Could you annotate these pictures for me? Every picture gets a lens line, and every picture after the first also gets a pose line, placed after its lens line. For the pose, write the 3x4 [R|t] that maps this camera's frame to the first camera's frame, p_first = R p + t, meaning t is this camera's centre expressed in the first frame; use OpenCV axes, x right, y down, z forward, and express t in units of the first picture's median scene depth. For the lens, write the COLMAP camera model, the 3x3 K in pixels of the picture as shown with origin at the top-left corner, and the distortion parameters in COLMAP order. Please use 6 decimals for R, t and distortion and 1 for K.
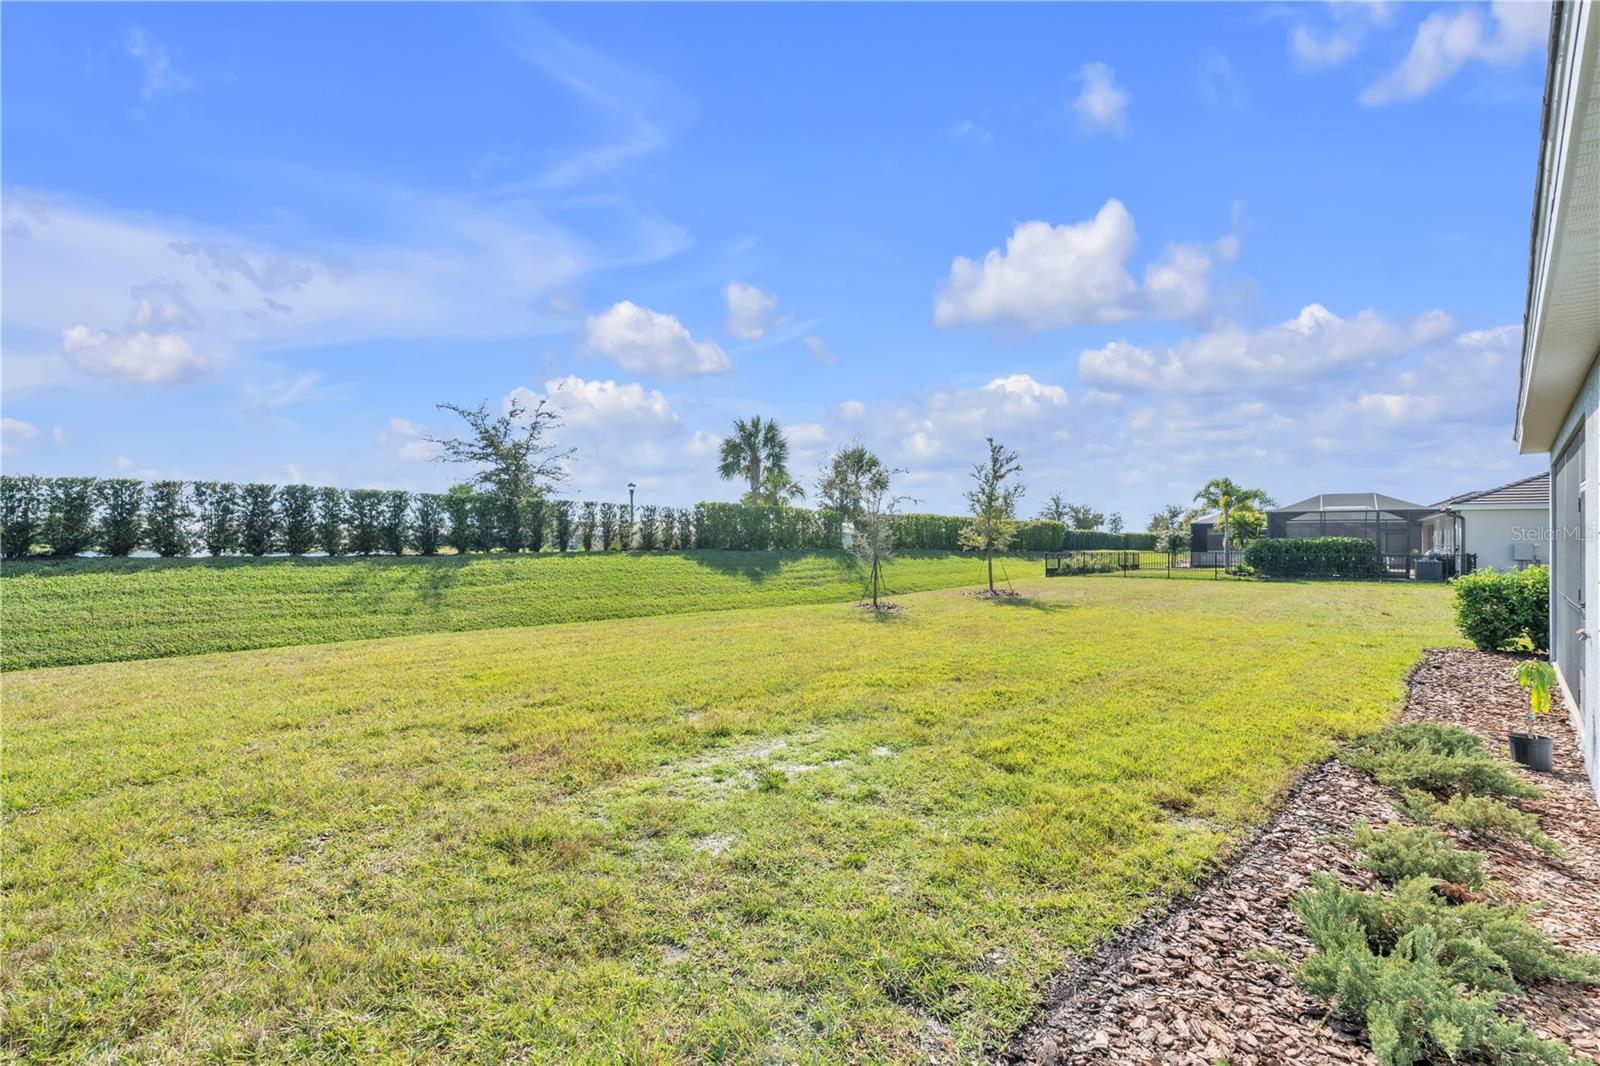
lens RADIAL K [[718.1, 0, 797.2], [0, 718.1, 539.6], [0, 0, 1]] dist [-0.001232, 0.000406]
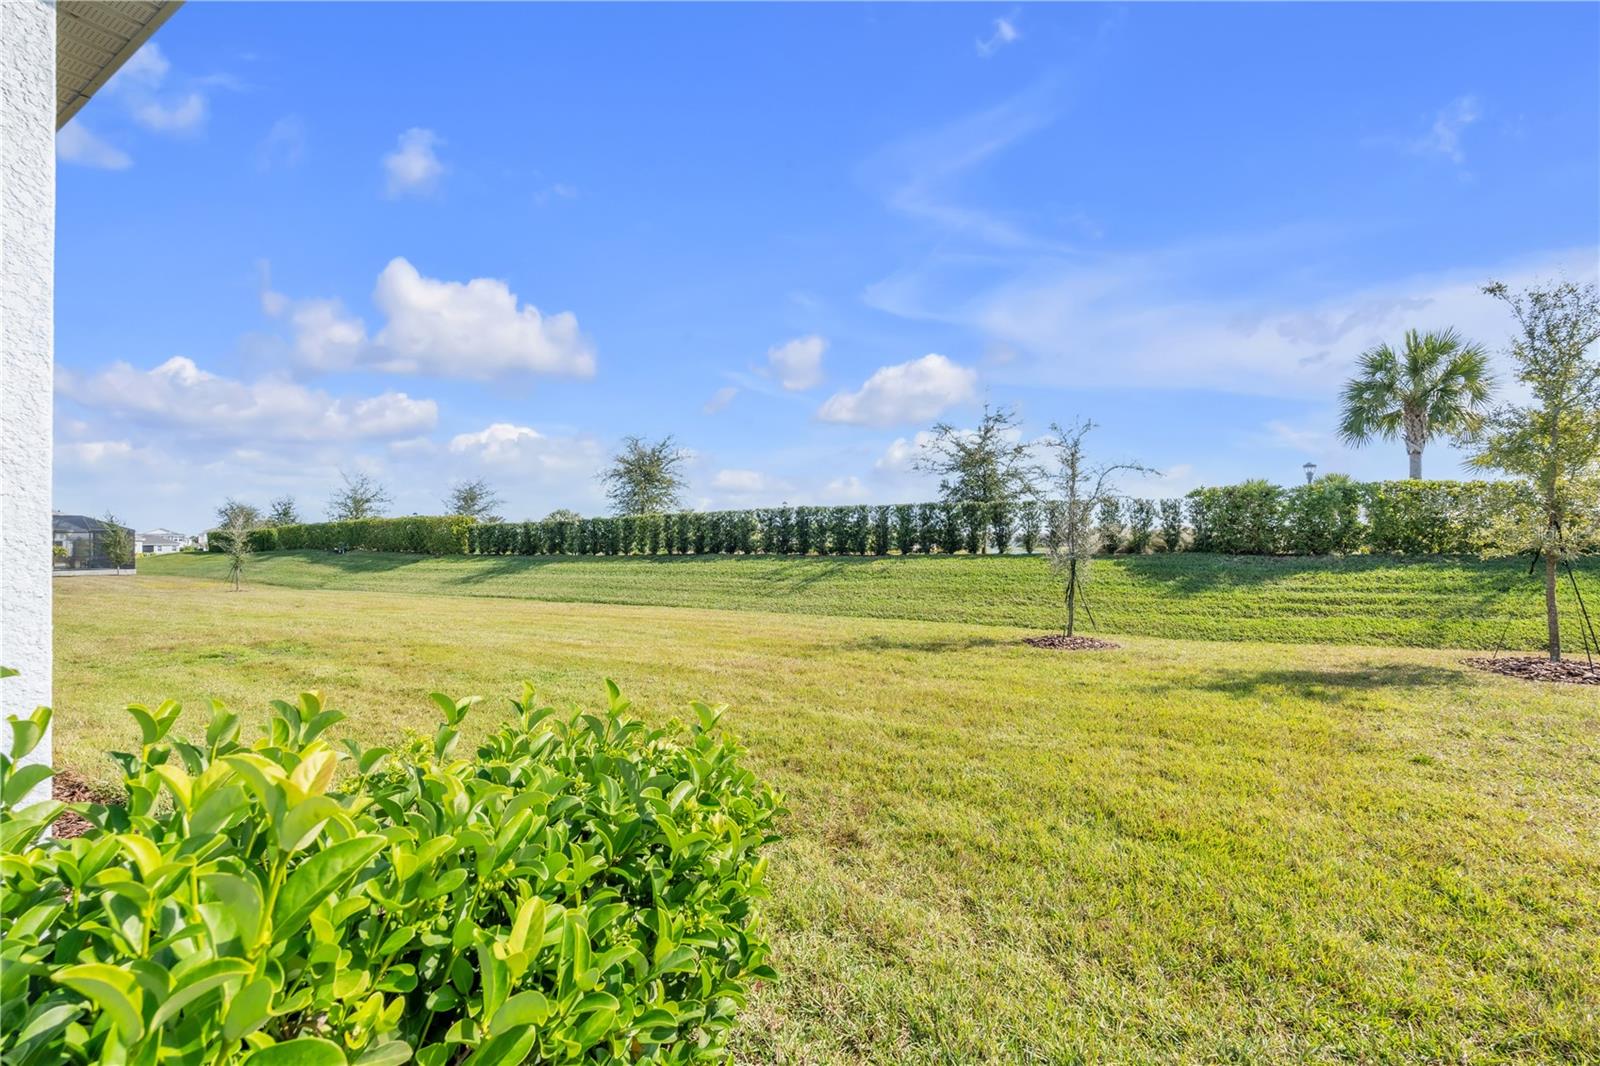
lens RADIAL K [[738.5, 0, 799.2], [0, 738.5, 534.1], [0, 0, 1]] dist [-0.003005, -0.000178]
pose [[0.299042, -0.015613, -0.954112, 0.700771], [0.012170, 0.999847, -0.012547, -0.000290], [0.954162, -0.007859, 0.299187, 0.518333]]
